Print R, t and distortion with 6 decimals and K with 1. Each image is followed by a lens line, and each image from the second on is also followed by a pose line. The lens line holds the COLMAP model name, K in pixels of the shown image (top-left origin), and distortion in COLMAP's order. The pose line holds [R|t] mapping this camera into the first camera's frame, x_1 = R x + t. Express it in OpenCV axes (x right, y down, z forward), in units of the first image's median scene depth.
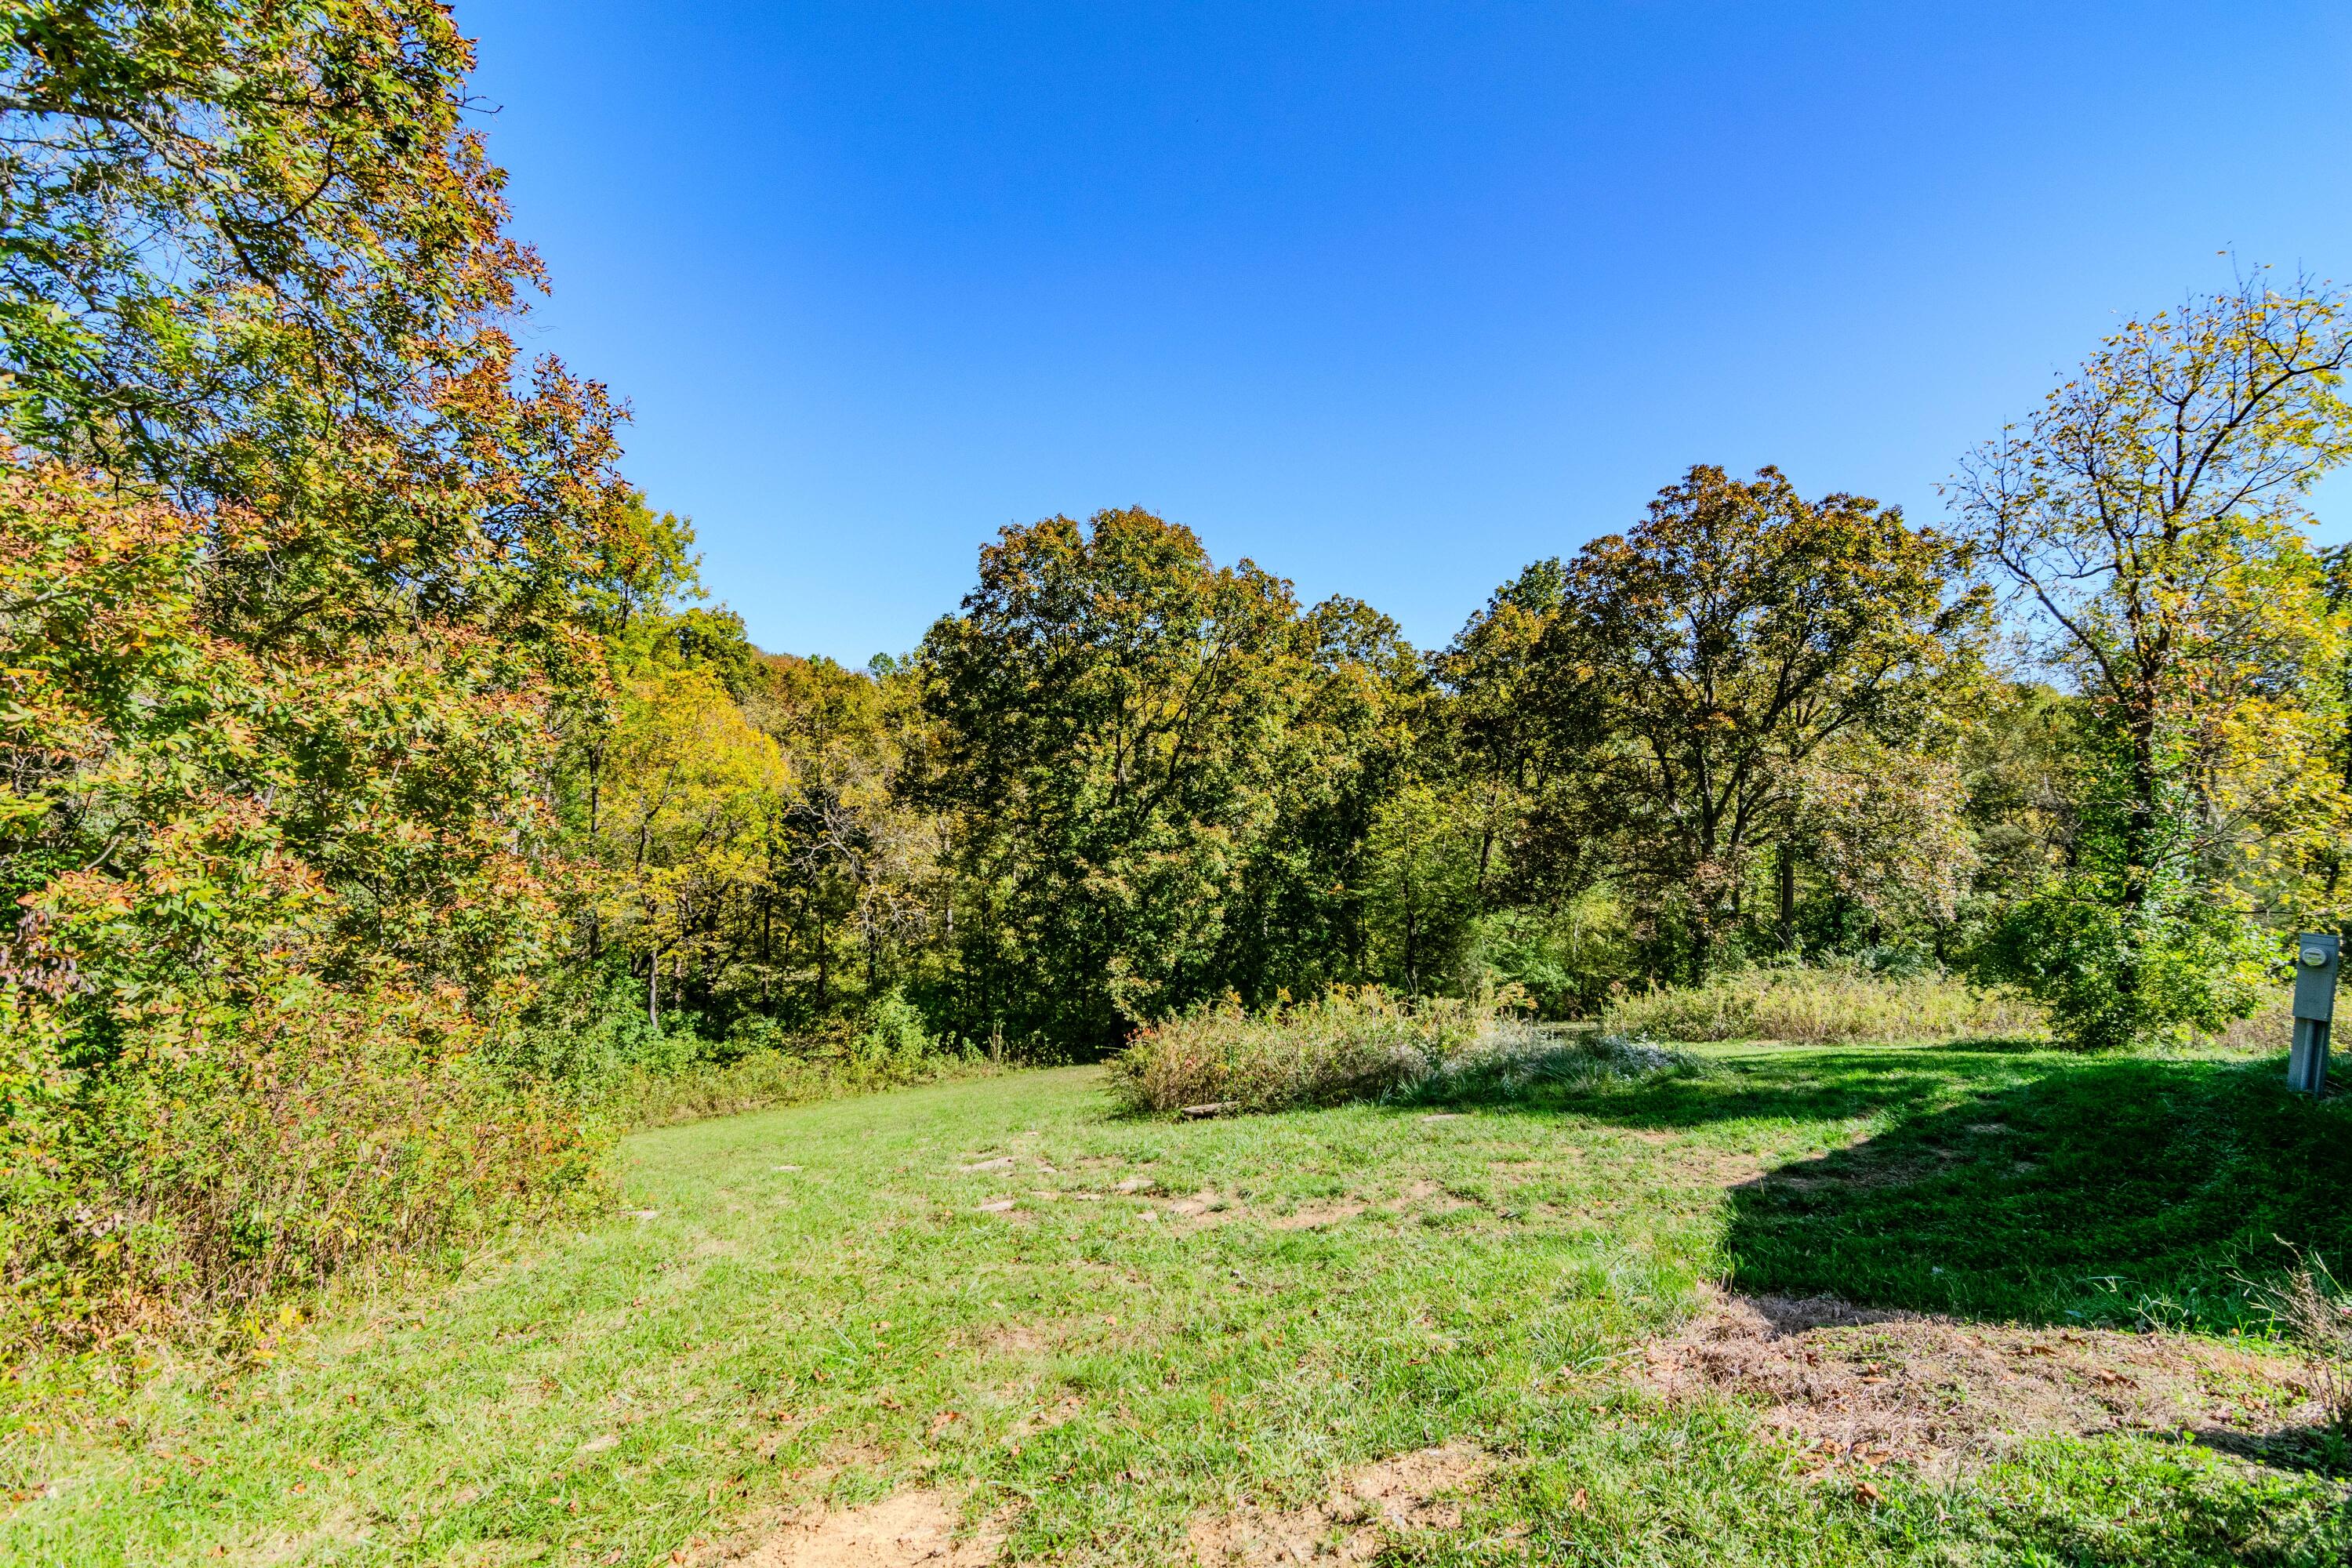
lens RADIAL K [[1148.4, 0, 1170.7], [0, 1148.4, 783.8], [0, 0, 1]] dist [-0.006170, -0.001333]
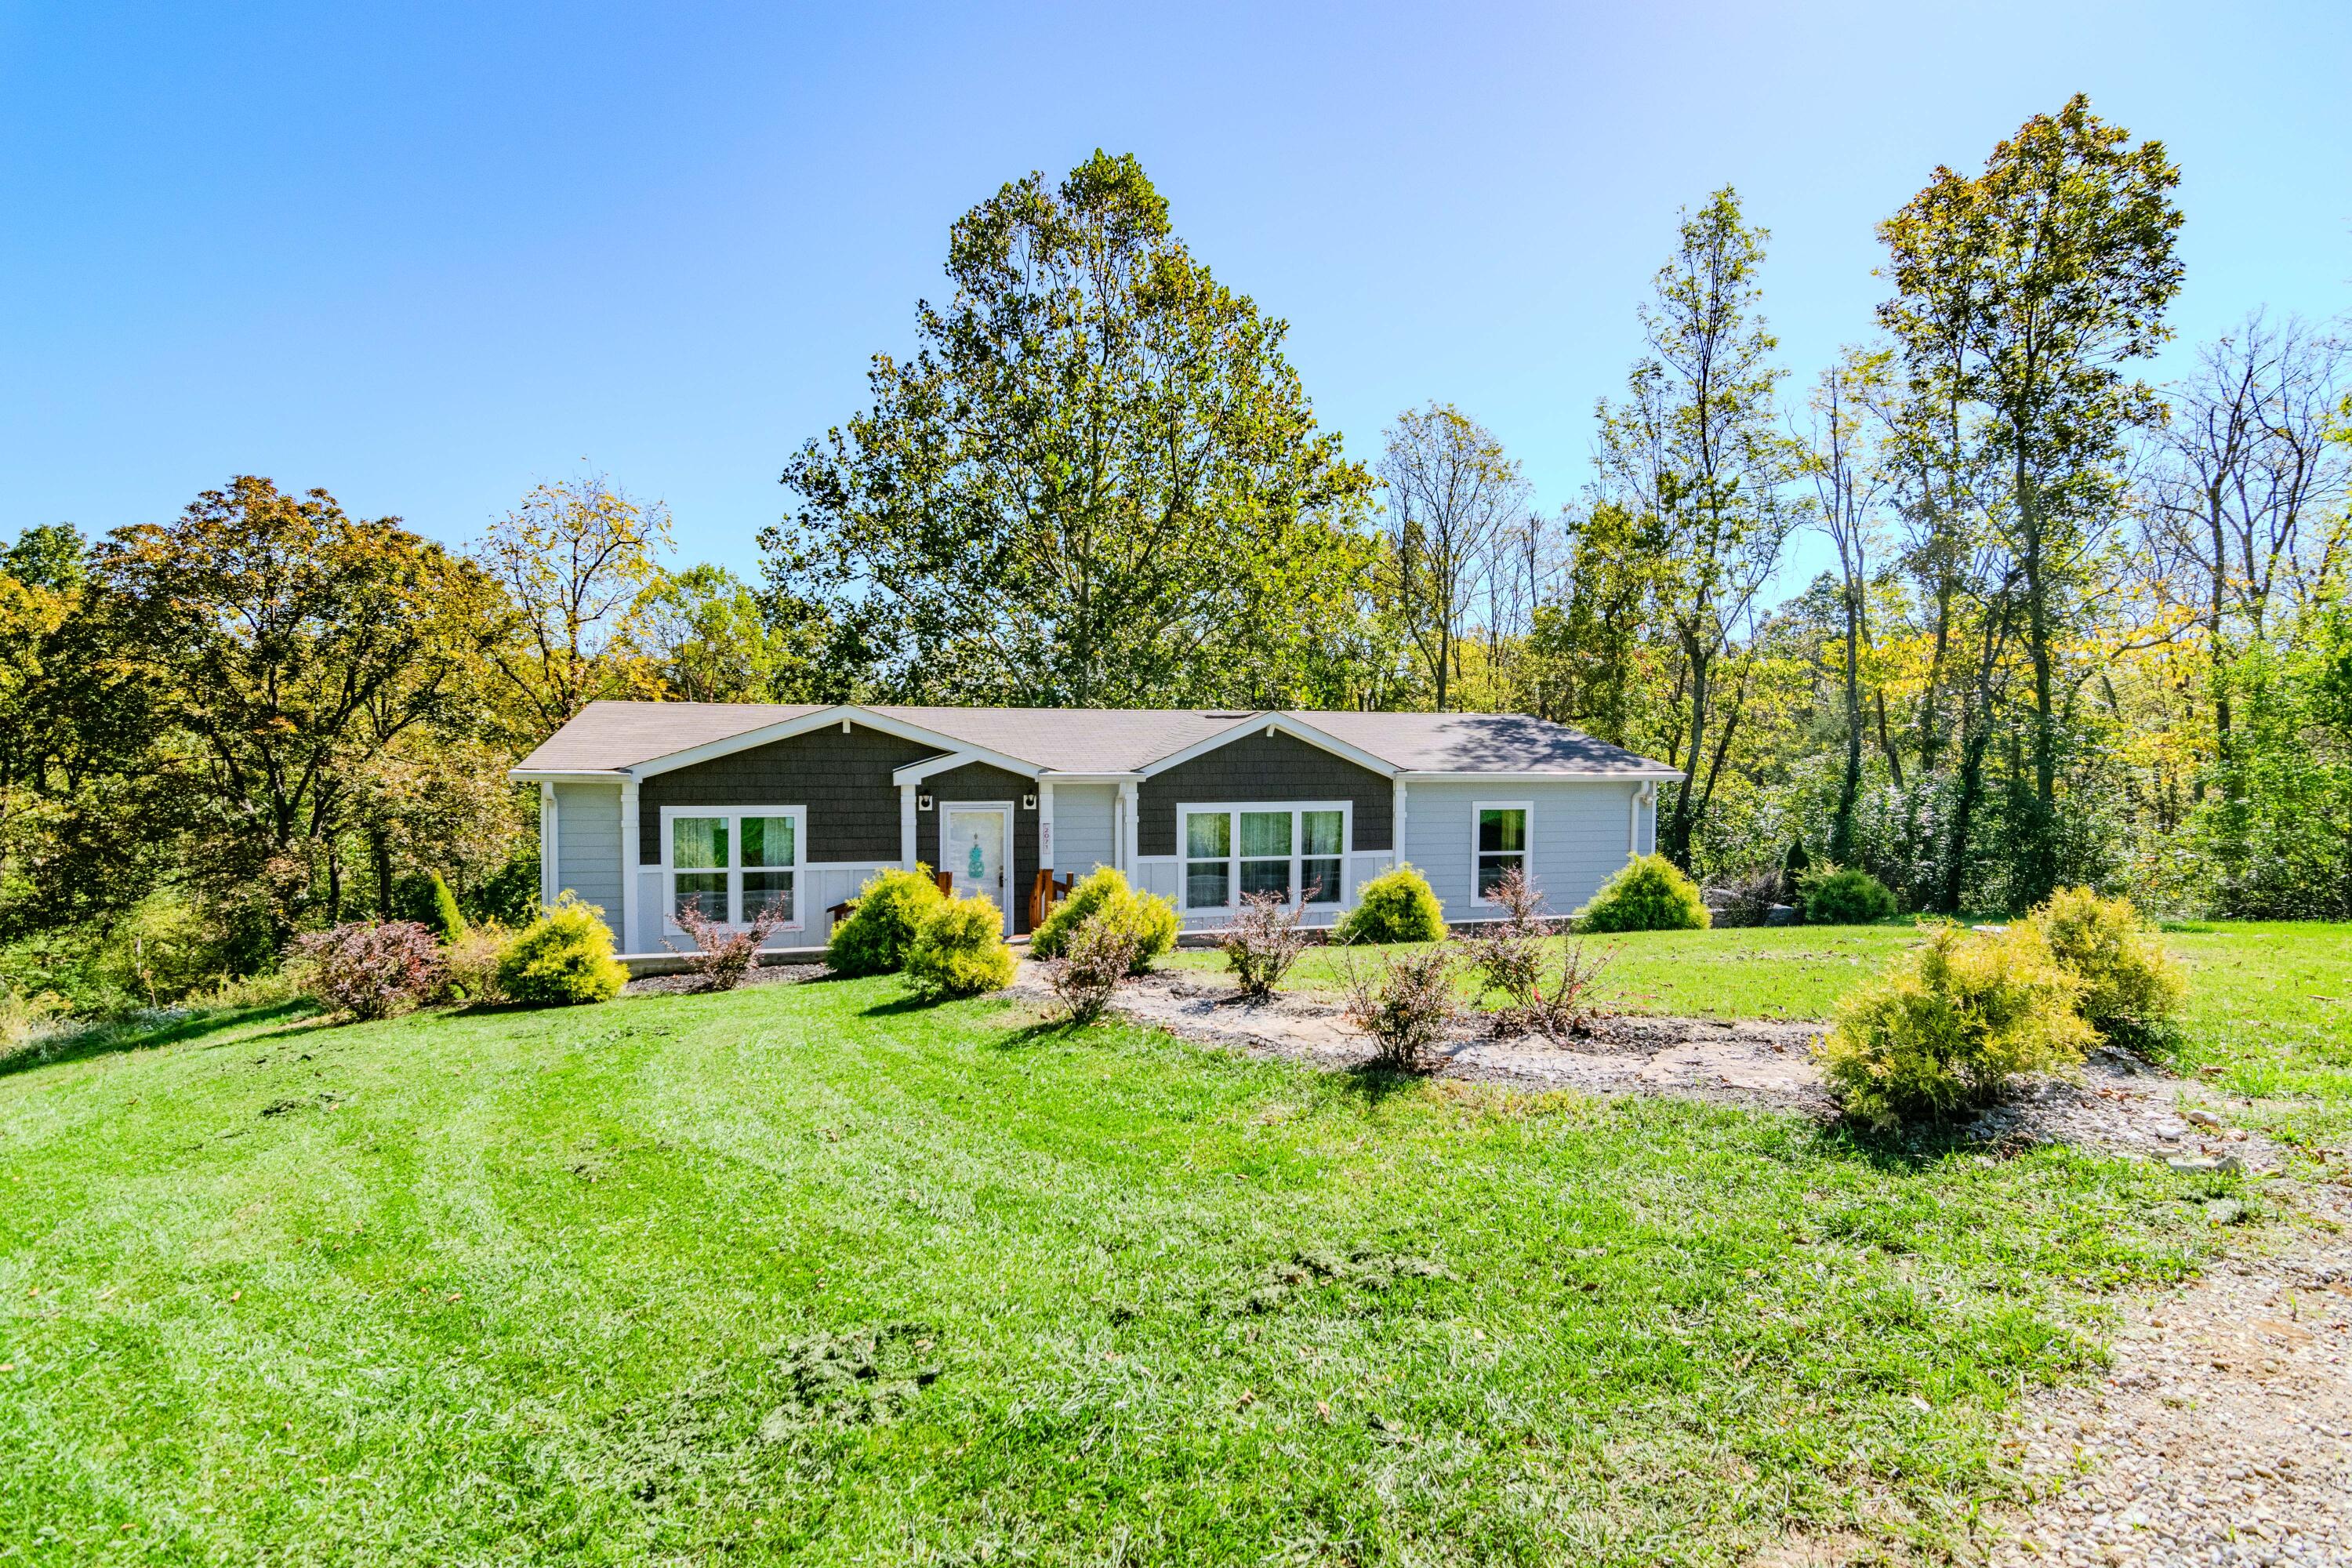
lens RADIAL K [[1148.4, 0, 1170.7], [0, 1148.4, 783.8], [0, 0, 1]] dist [-0.006170, -0.001333]
pose [[0.474522, -0.064270, 0.877894, -0.061148], [0.038144, 0.997895, 0.052437, -0.021265], [-0.879417, 0.008603, 0.475975, -0.210768]]
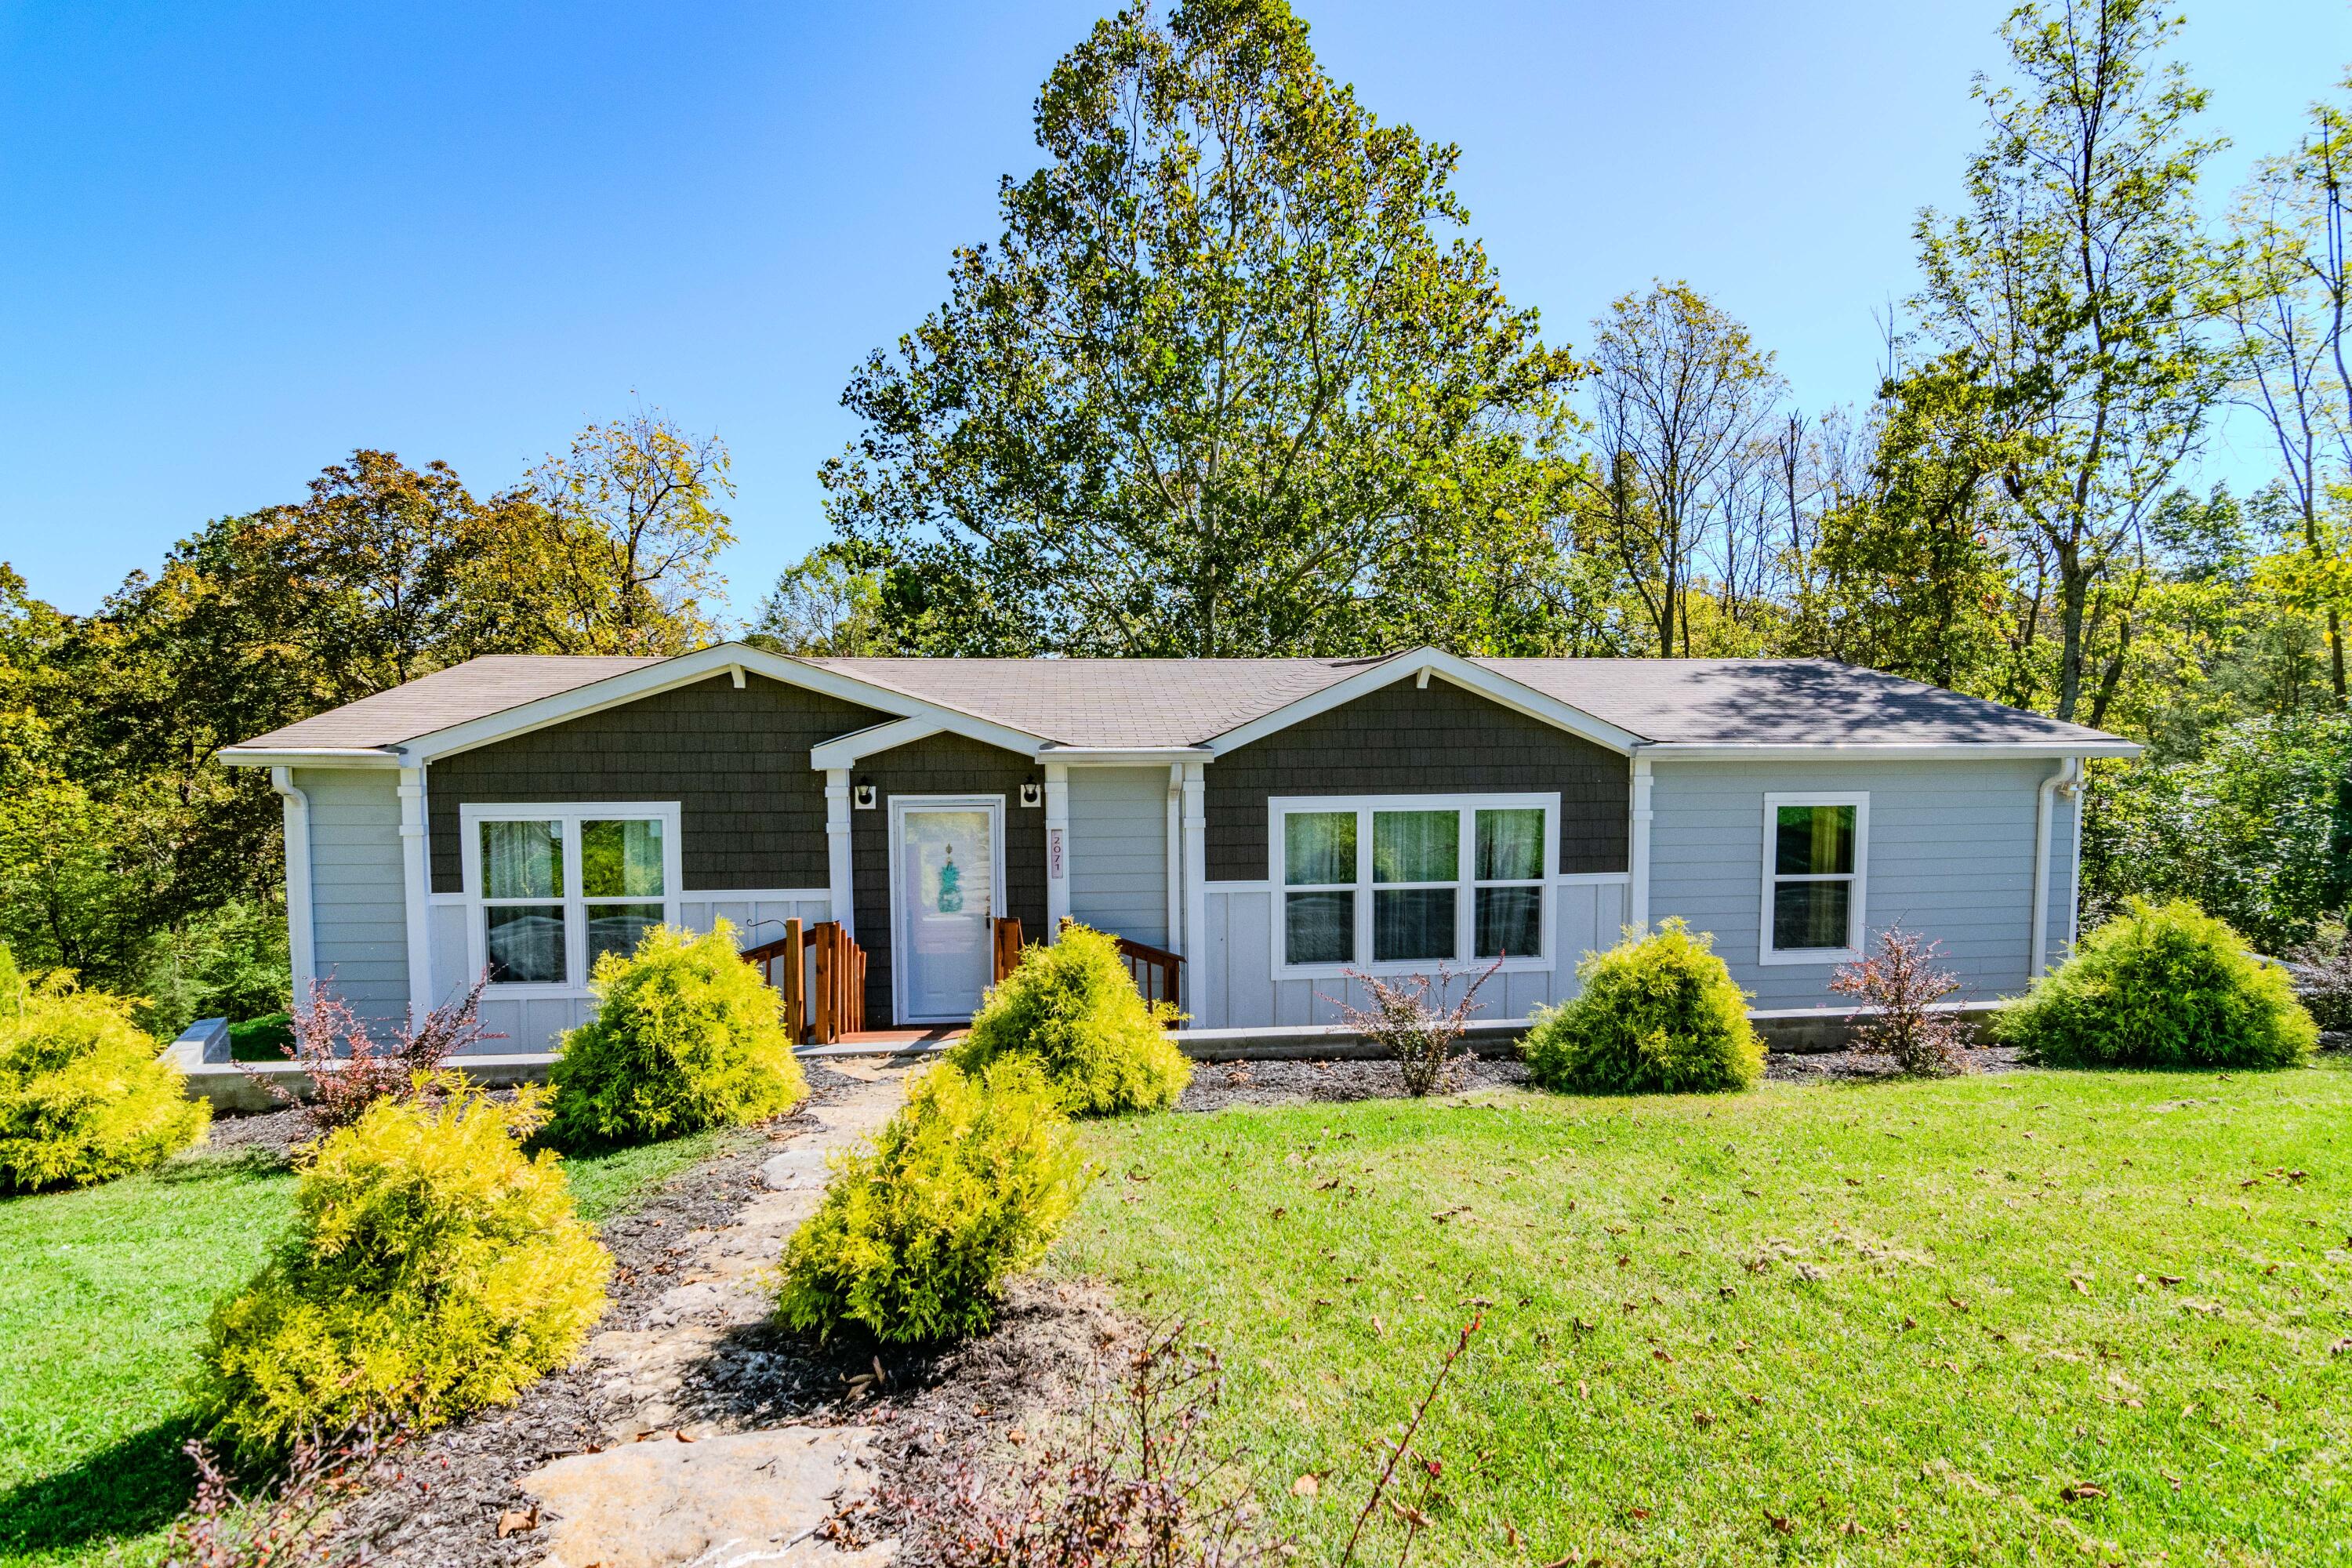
lens RADIAL K [[1162.7, 0, 1176.0], [0, 1162.7, 784.0], [0, 0, 1]] dist [-0.010469, -0.001604]
pose [[0.601209, -0.080498, 0.795027, 0.056970], [0.049336, 0.996754, 0.063615, -0.014461], [-0.797568, 0.000978, 0.603229, -0.166201]]
